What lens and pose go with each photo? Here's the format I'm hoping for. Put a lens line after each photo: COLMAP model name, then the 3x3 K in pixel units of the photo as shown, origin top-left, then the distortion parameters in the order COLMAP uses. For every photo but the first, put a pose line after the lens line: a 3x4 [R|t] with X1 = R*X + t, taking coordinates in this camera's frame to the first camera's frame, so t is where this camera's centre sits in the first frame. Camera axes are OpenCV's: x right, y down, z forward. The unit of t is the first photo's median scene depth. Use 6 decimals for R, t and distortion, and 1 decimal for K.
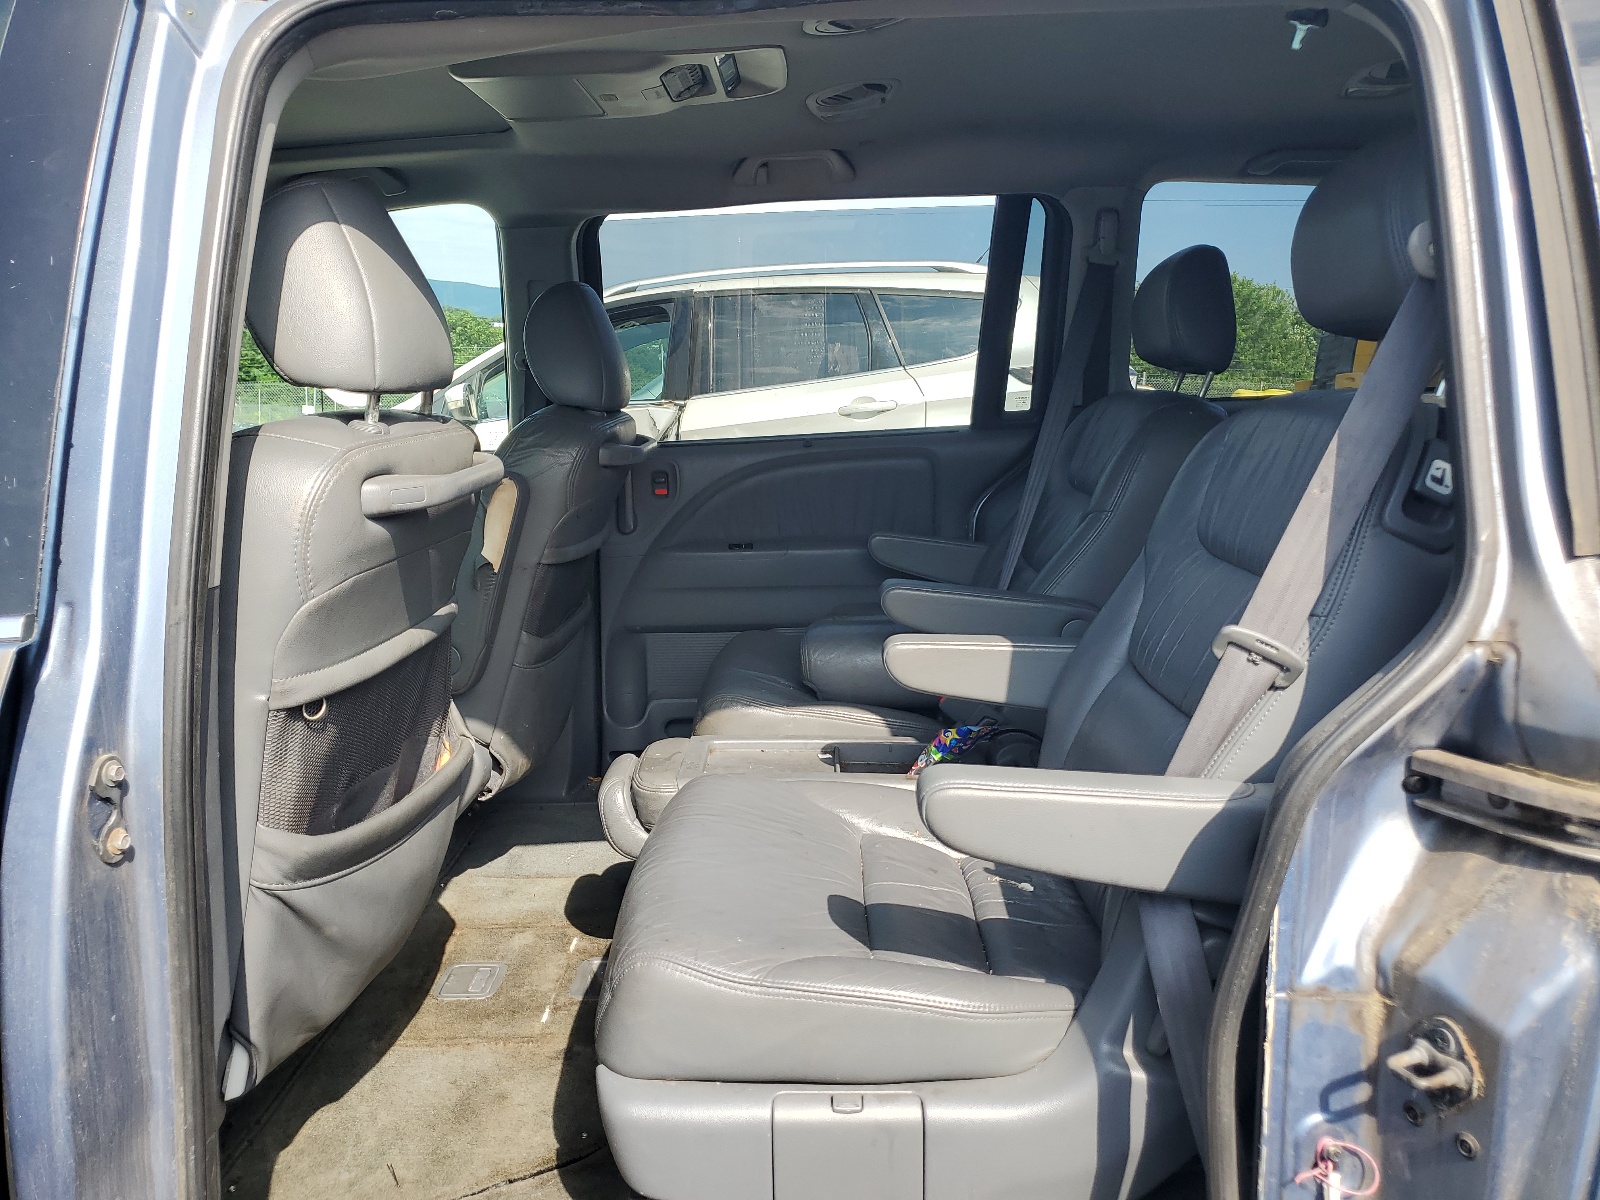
lens RADIAL K [[1241.3, 0, 800.0], [0, 1241.3, 600.0], [0, 0, 1]] dist [0.003498, 0.011176]
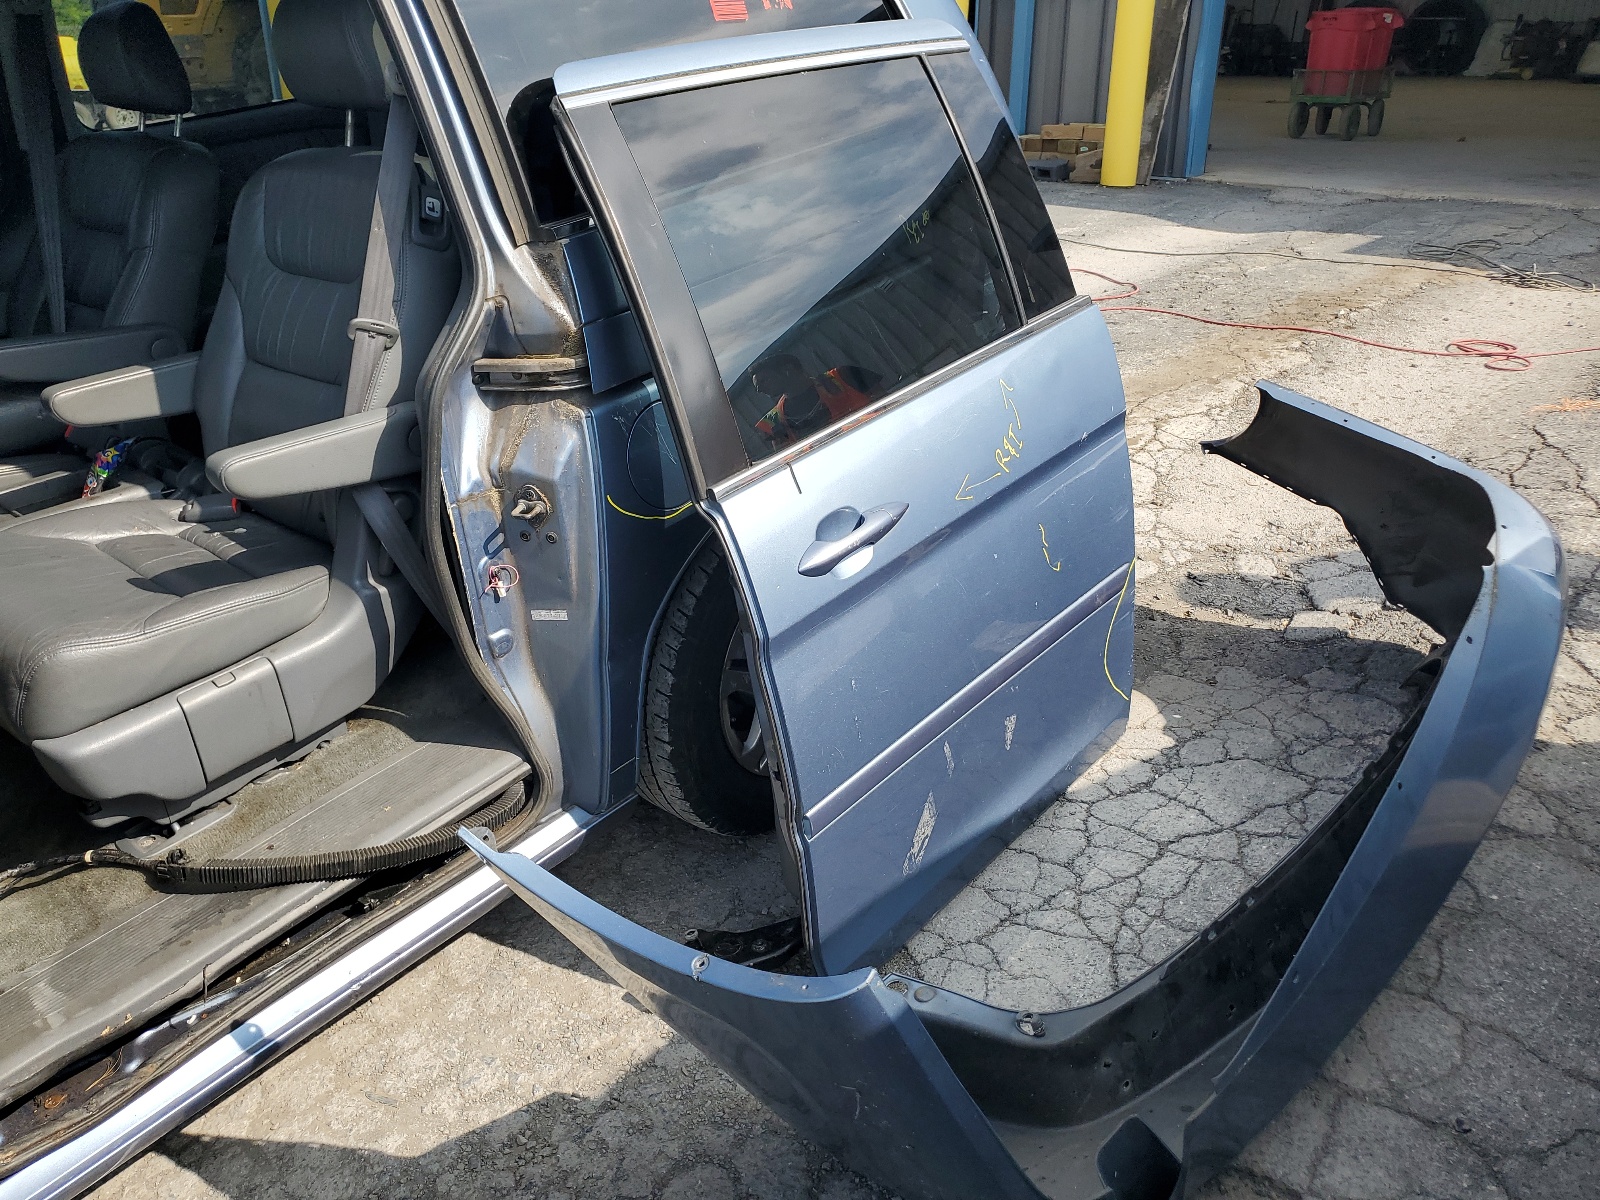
lens RADIAL K [[1218.1, 0, 800.0], [0, 1218.1, 600.0], [0, 0, 1]] dist [0.003593, -0.061867]
pose [[0.629072, -0.387085, 0.674117, -0.591592], [0.183930, 0.916696, 0.354738, -0.115074], [-0.755274, -0.099165, 0.647864, -0.626177]]
